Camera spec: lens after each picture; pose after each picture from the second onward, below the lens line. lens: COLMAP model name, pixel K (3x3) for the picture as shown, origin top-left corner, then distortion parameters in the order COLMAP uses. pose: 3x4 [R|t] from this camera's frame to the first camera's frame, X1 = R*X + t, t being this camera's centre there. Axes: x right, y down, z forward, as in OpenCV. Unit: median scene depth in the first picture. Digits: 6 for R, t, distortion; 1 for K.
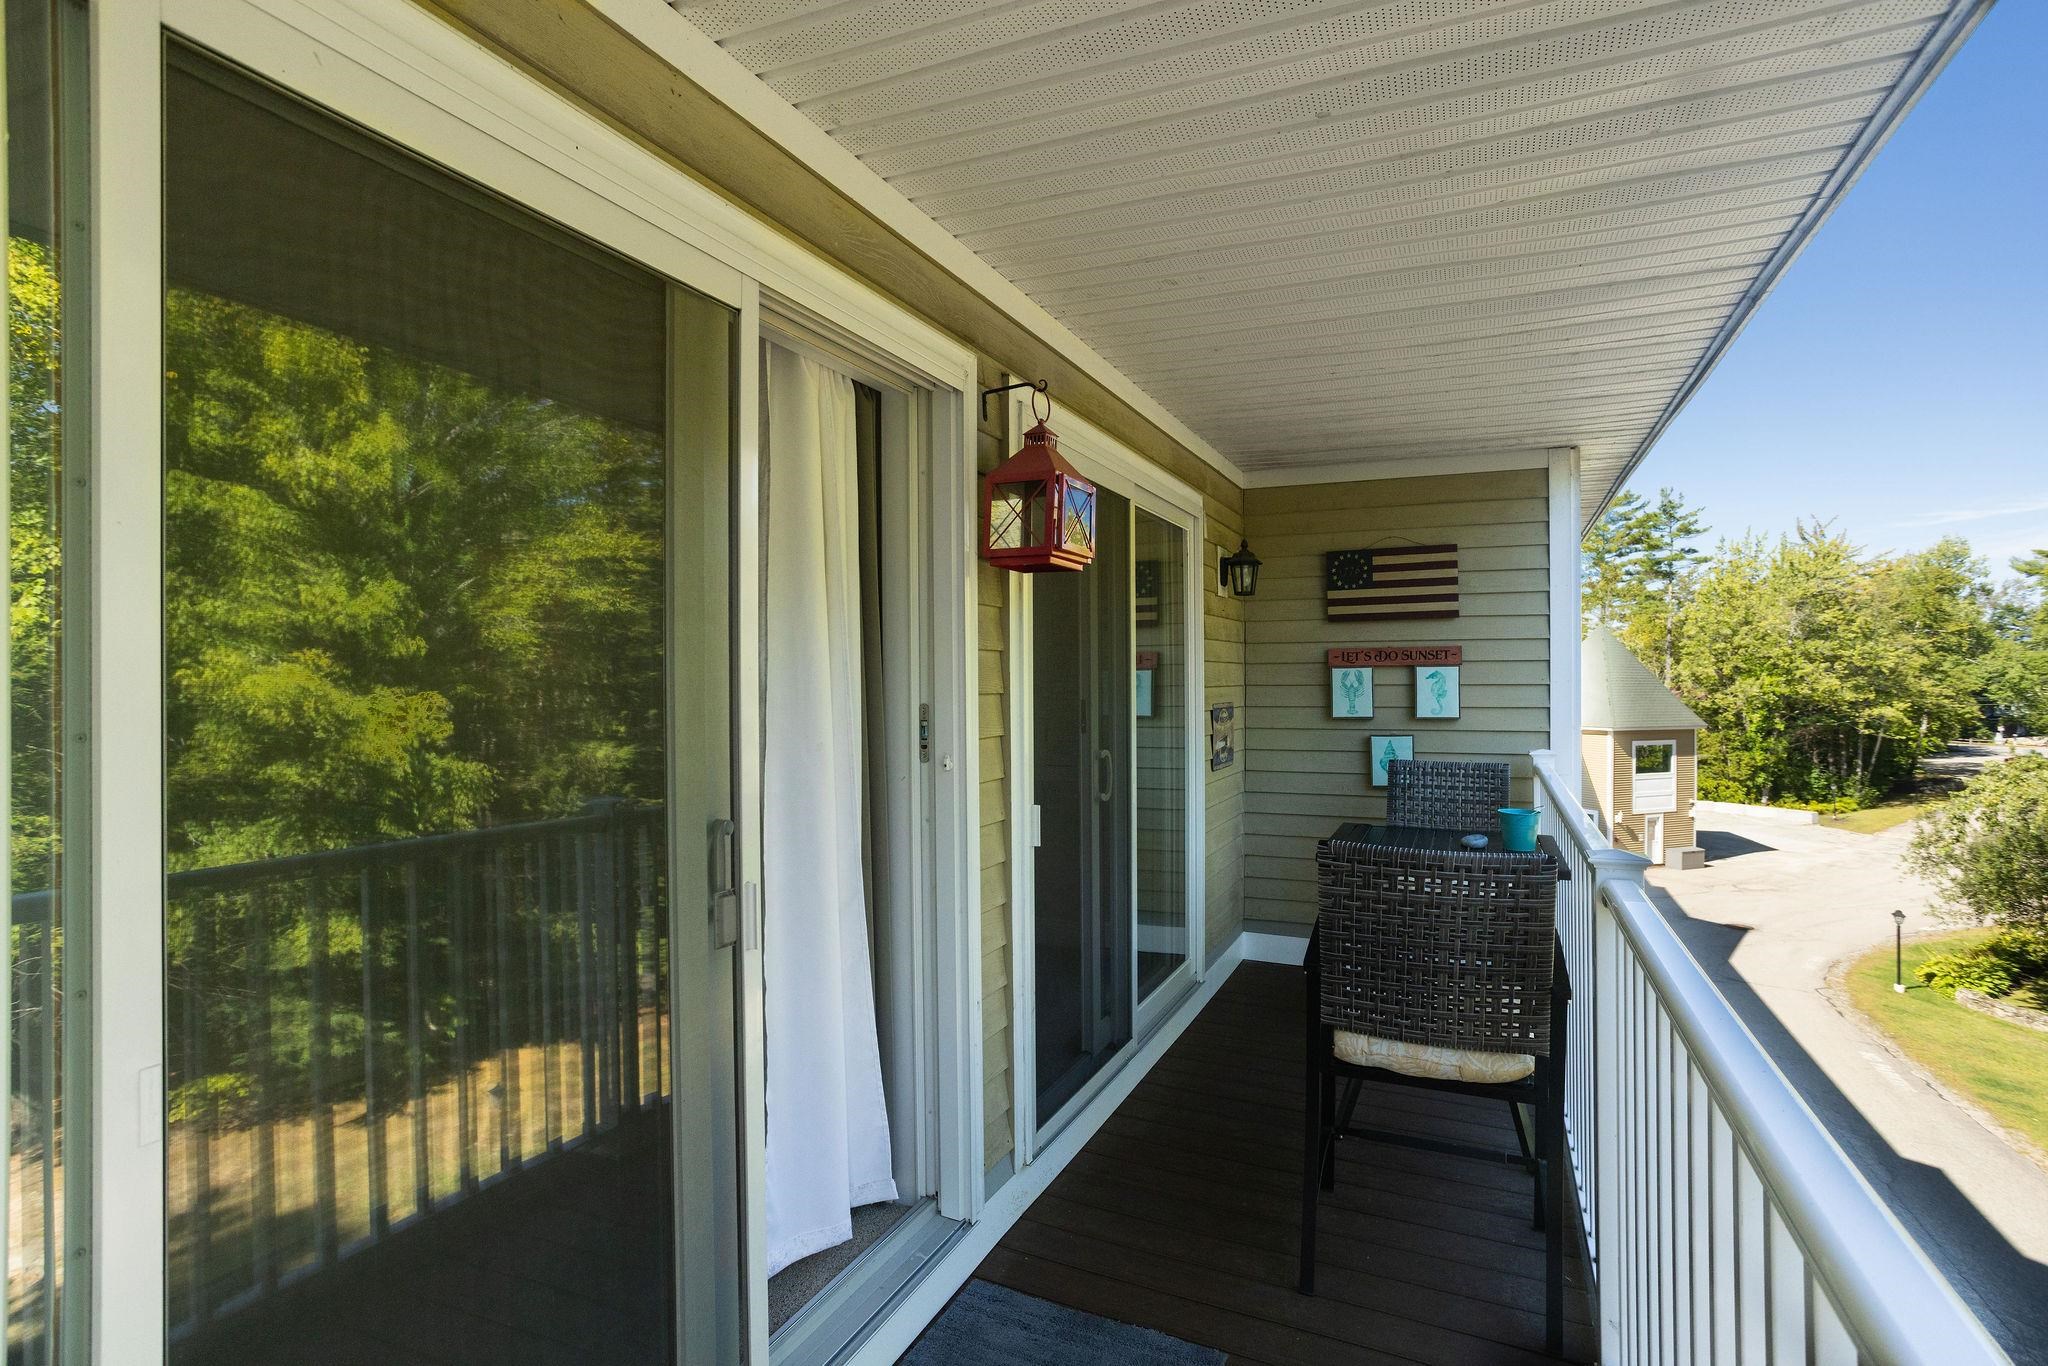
lens RADIAL K [[984.7, 0, 1021.8], [0, 984.7, 683.9], [0, 0, 1]] dist [-0.040685, 0.025379]
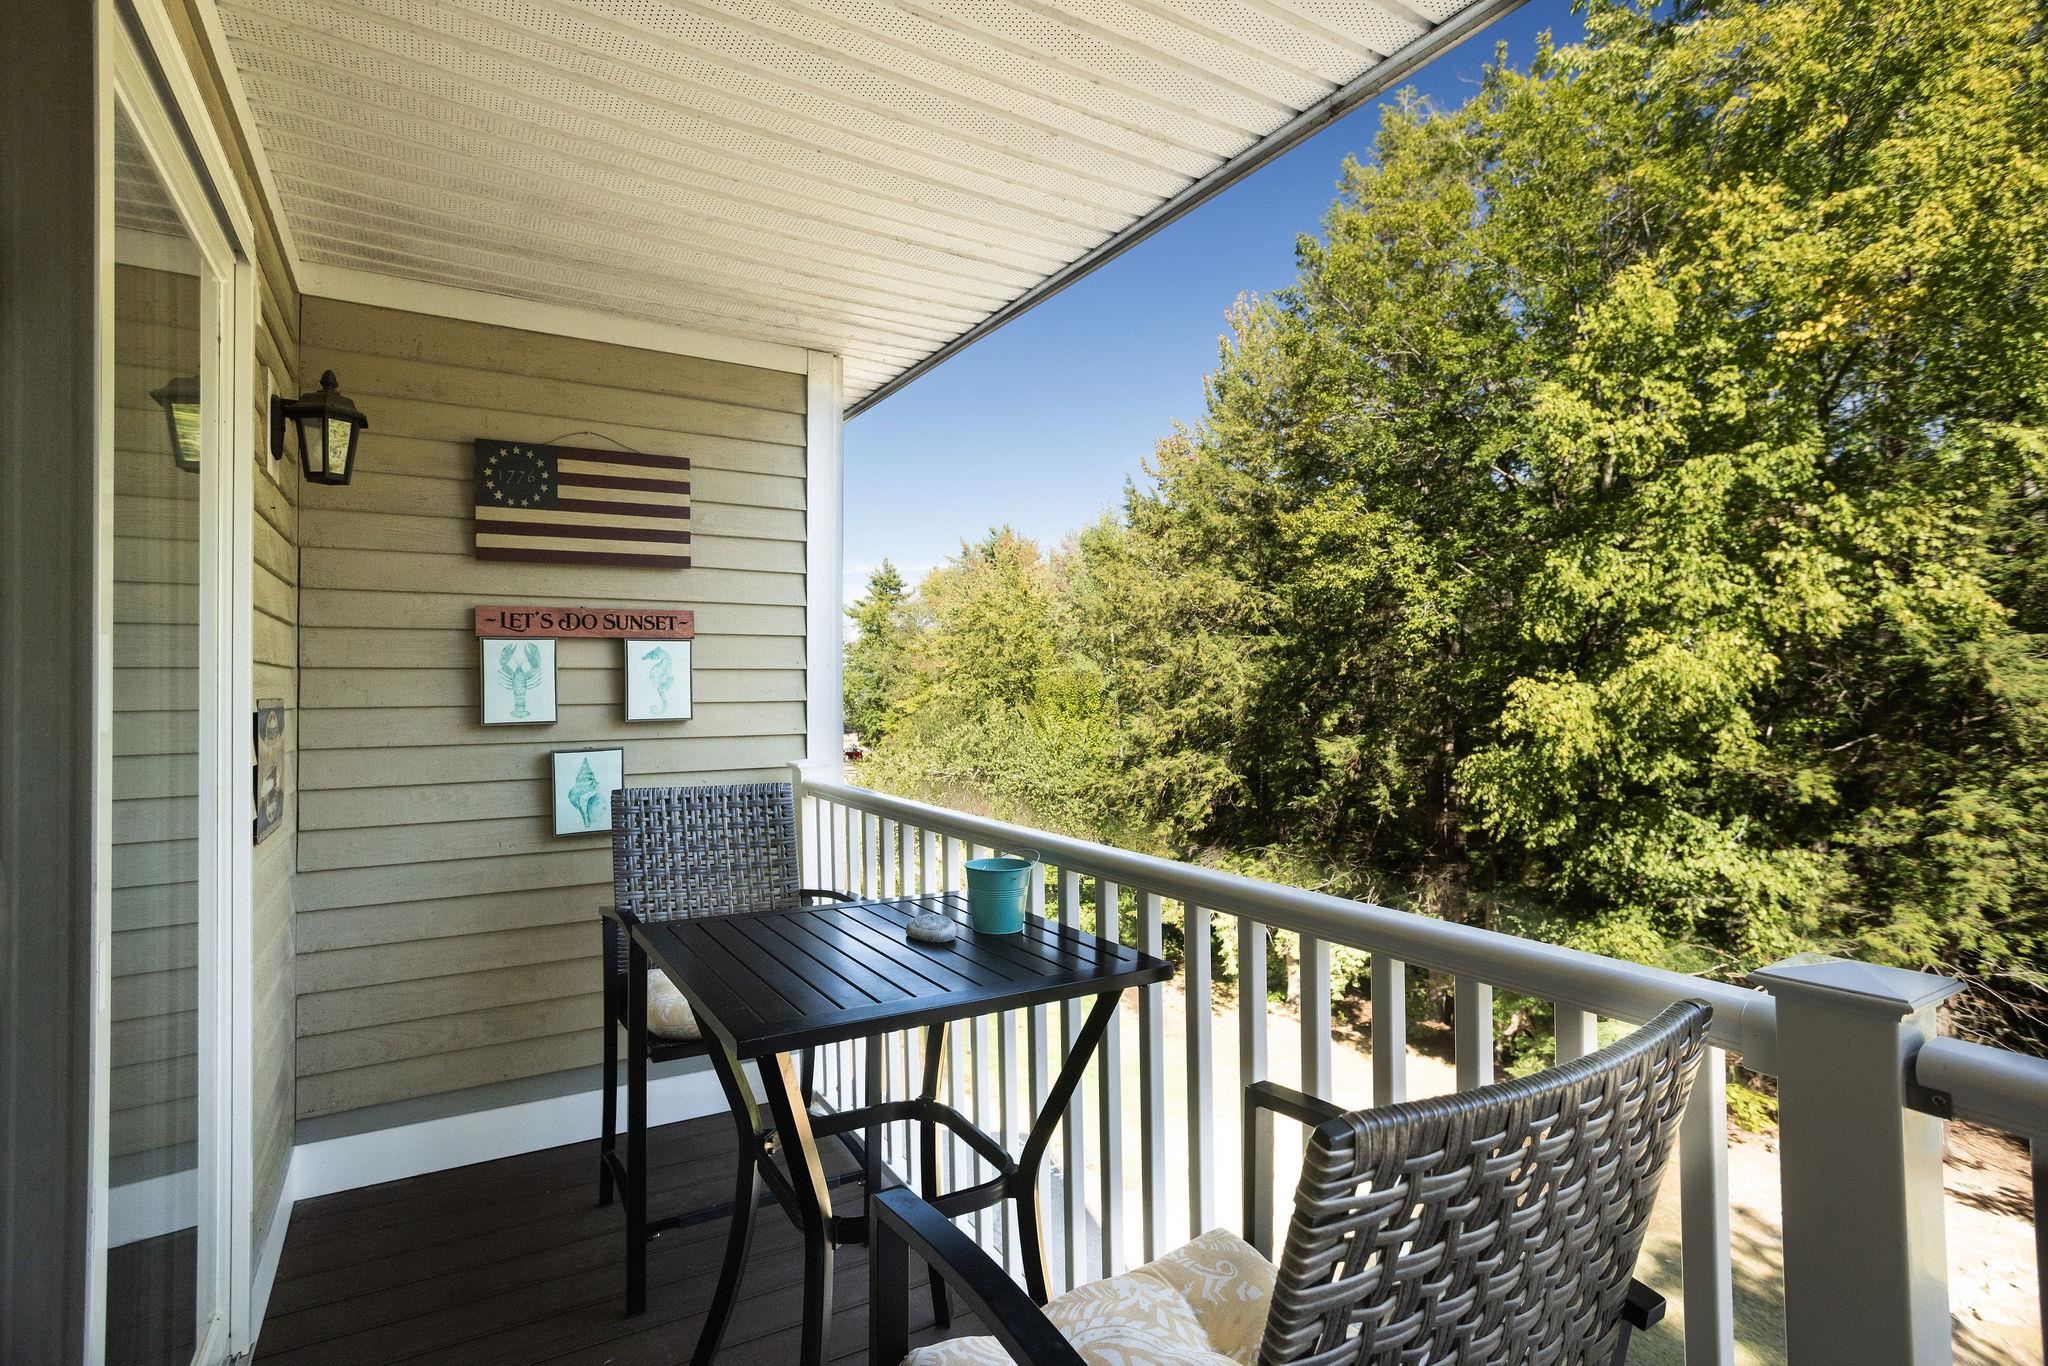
lens RADIAL K [[984.7, 0, 1004.0], [0, 984.7, 675.6], [0, 0, 1]] dist [-0.040685, 0.025379]
pose [[0.572793, 0.010884, 0.819628, 0.020160], [0.007452, 0.999801, -0.018485, 0.018614], [-0.819666, 0.016696, 0.572598, 0.422799]]
